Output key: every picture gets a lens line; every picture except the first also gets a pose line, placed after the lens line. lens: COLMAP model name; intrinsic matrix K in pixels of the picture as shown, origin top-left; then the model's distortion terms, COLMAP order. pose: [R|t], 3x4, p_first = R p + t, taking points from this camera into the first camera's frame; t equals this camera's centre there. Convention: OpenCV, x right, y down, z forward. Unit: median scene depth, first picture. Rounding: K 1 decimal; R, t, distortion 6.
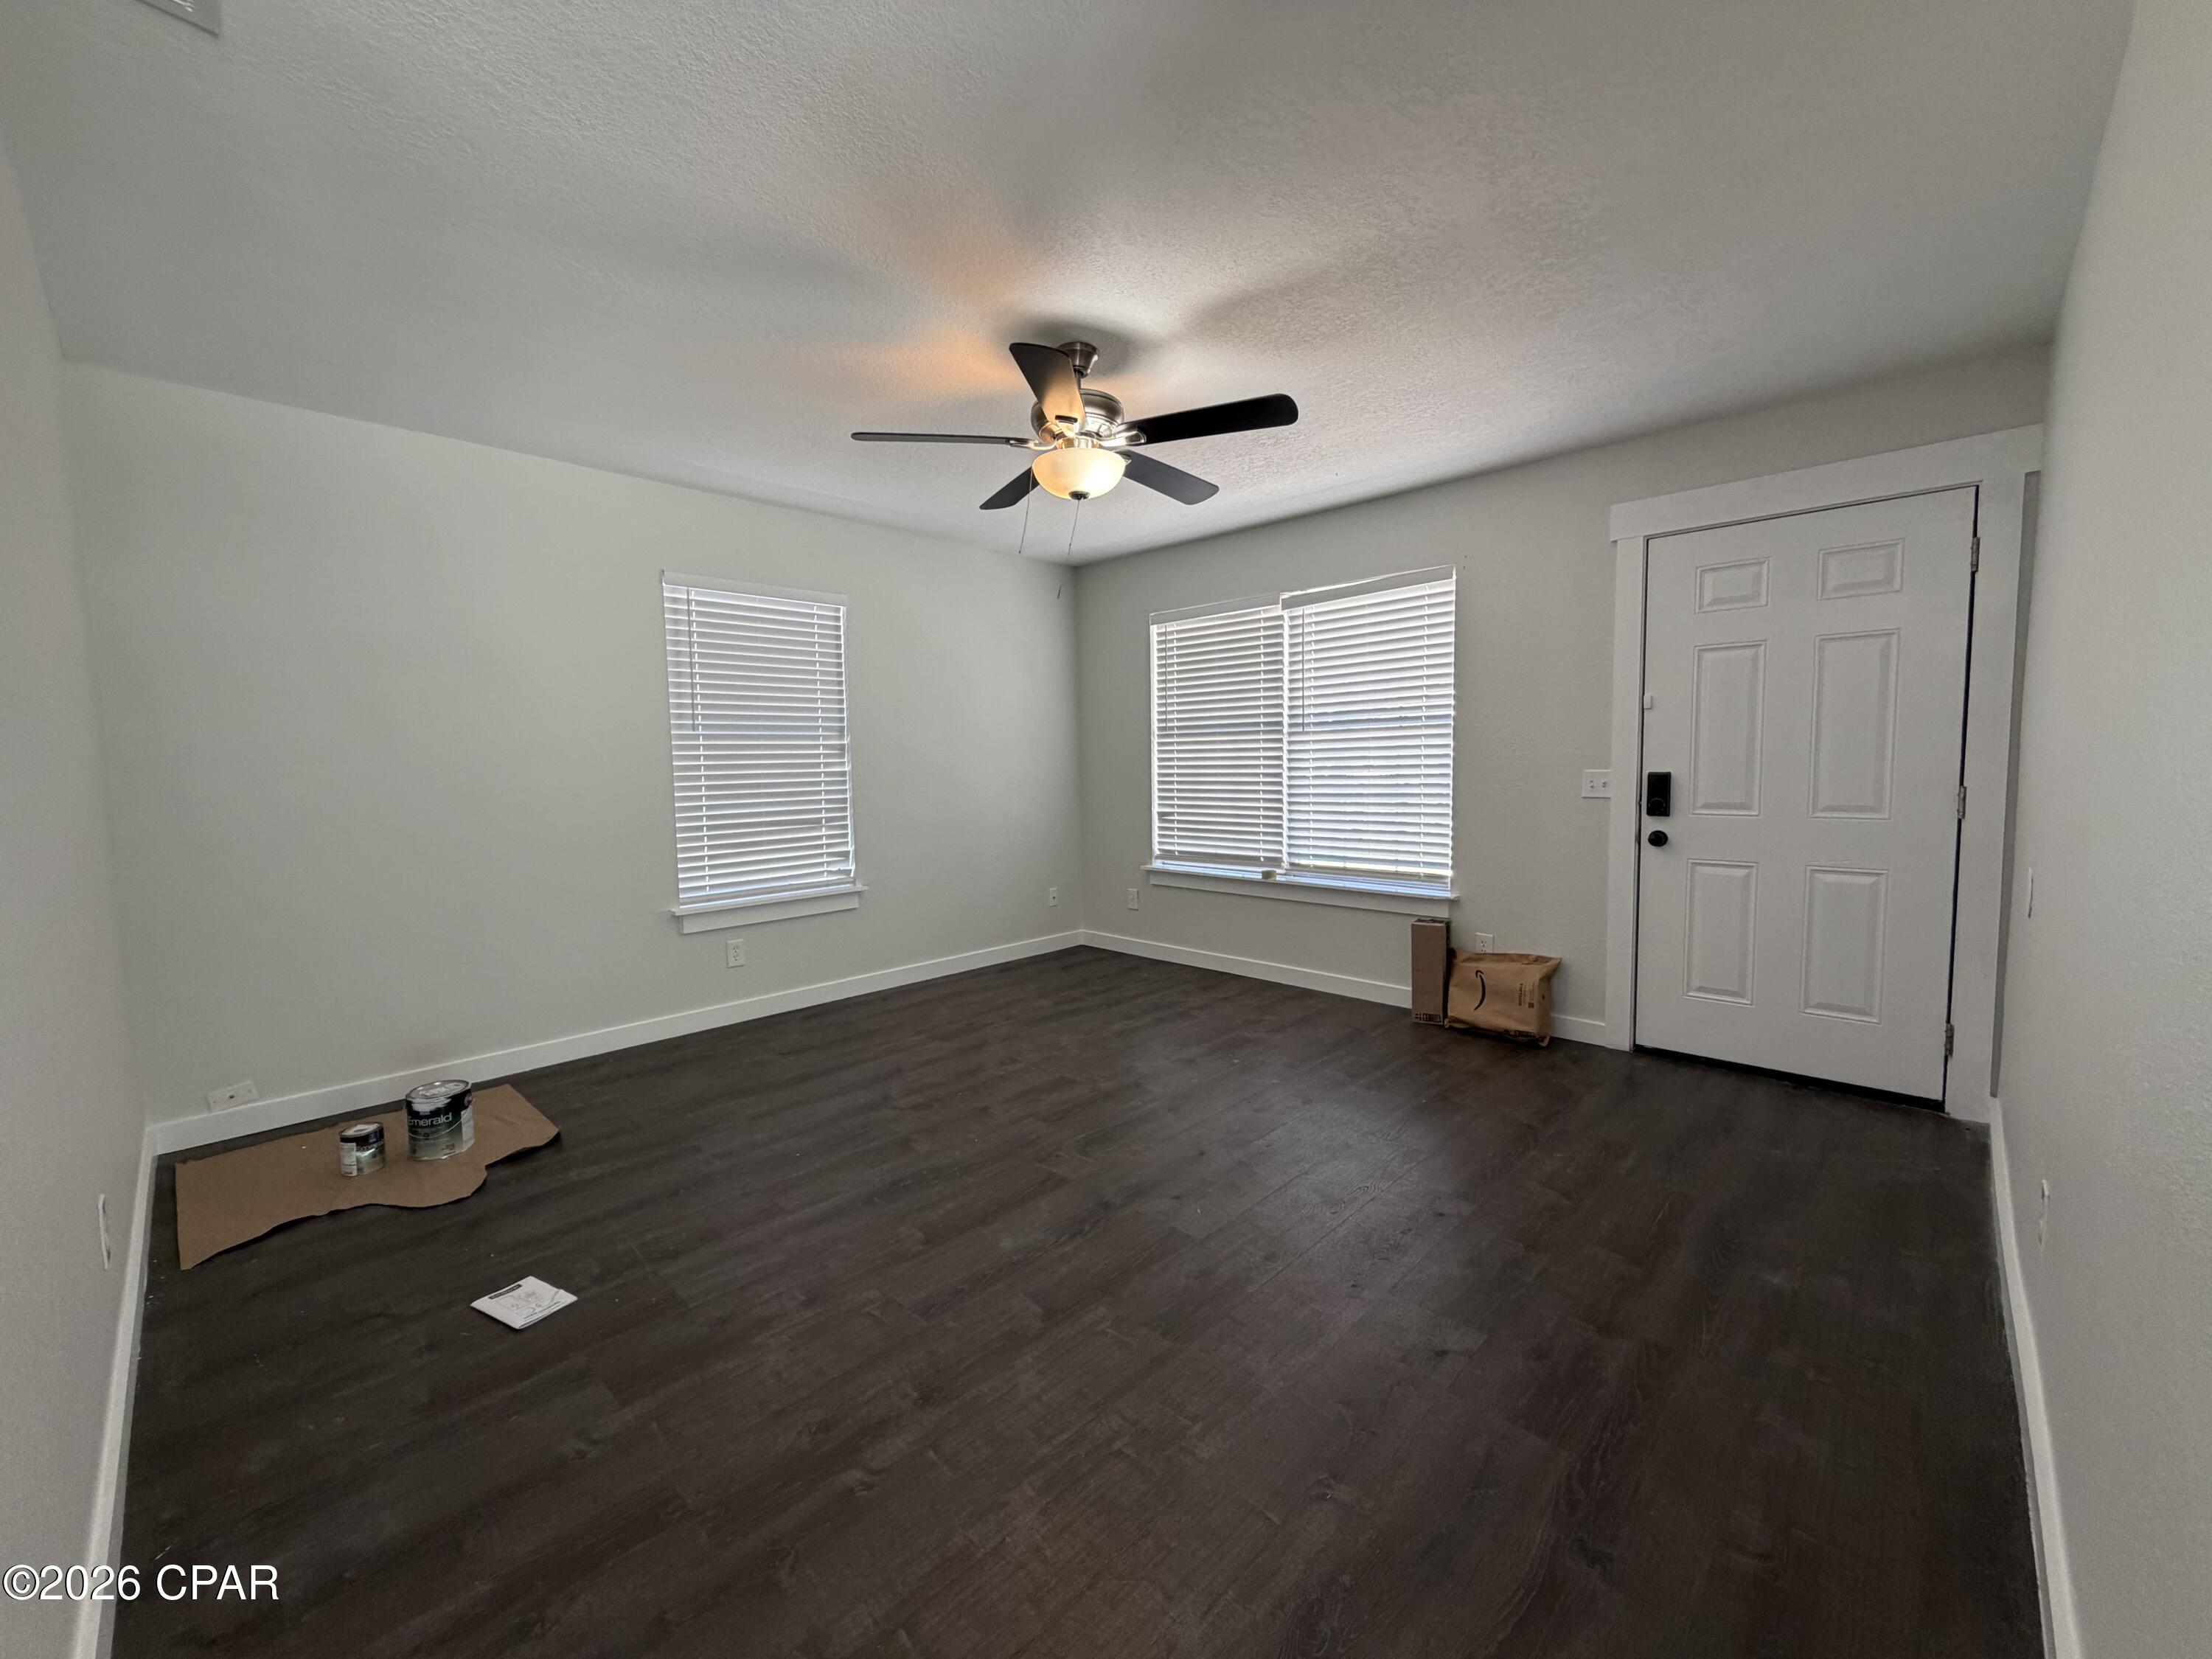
lens RADIAL K [[883.1, 0, 1097.4], [0, 883.1, 826.8], [0, 0, 1]] dist [0.000989, -0.000579]
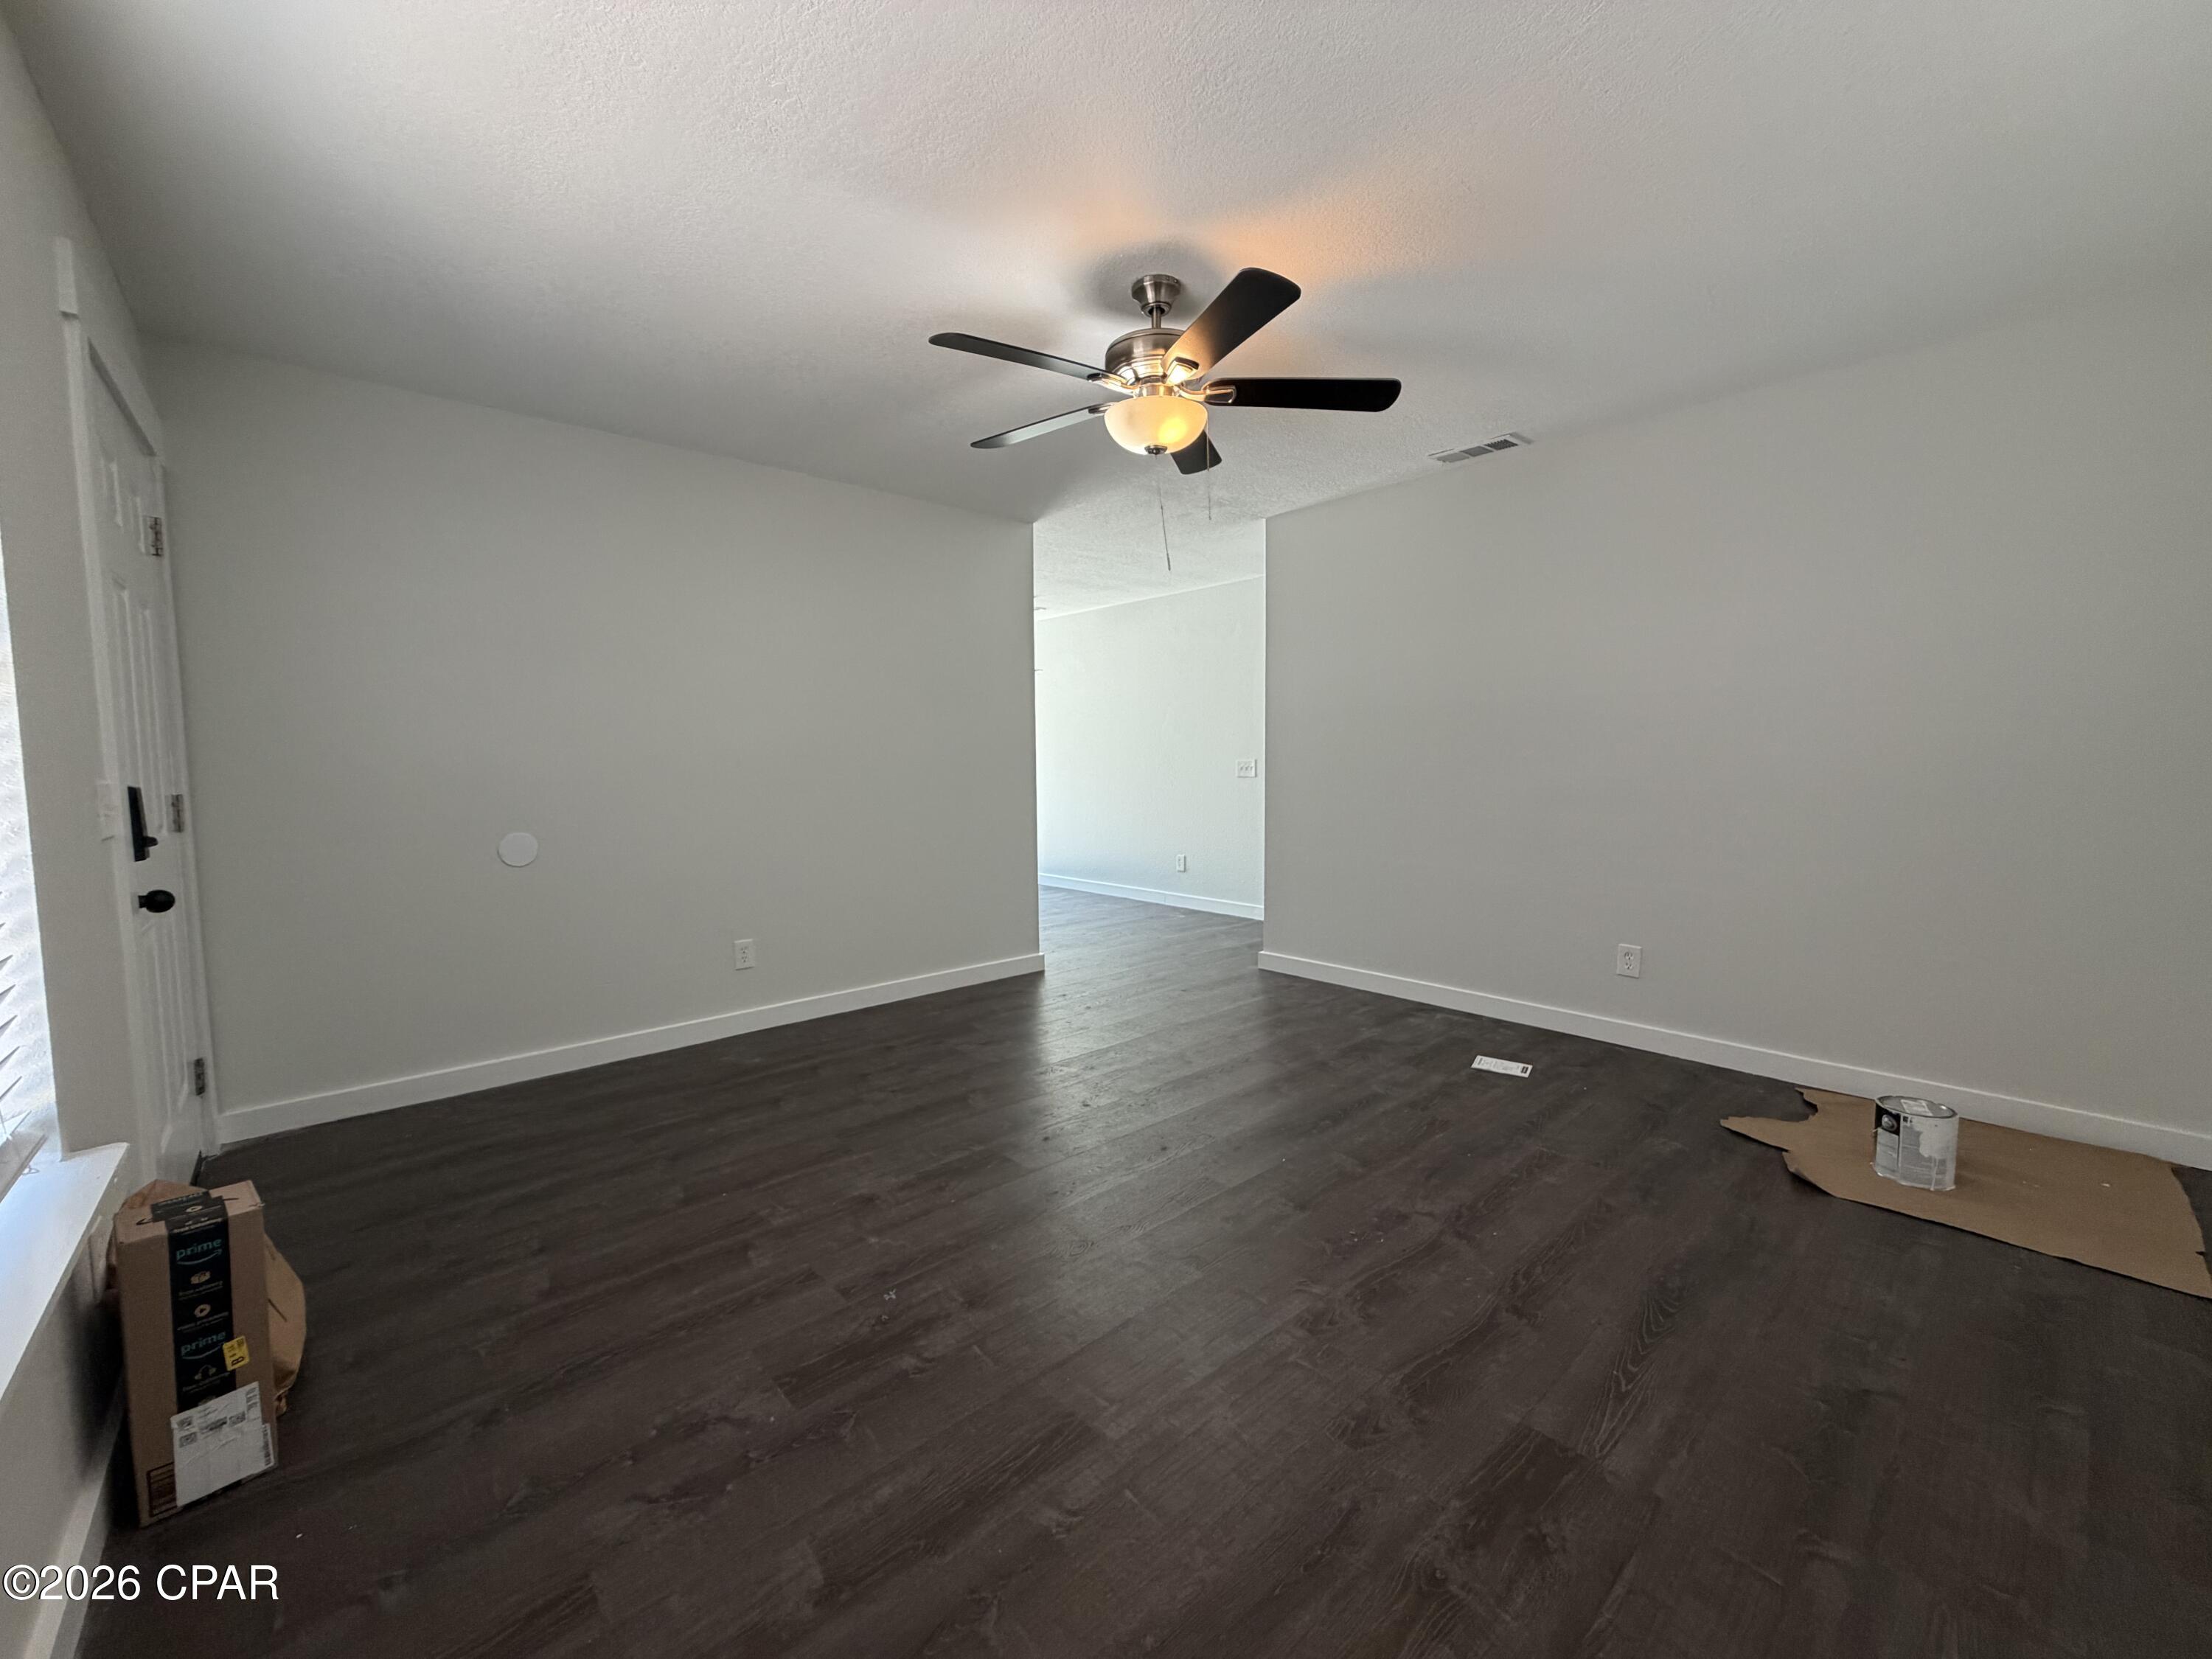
lens RADIAL K [[883.1, 0, 1099.9], [0, 883.1, 825.4], [0, 0, 1]] dist [0.000989, -0.000579]
pose [[-0.997078, 0.018339, 0.074151, -0.020827], [0.029294, 0.988331, 0.149476, -0.115072], [-0.070545, 0.151211, -0.985981, 1.719782]]
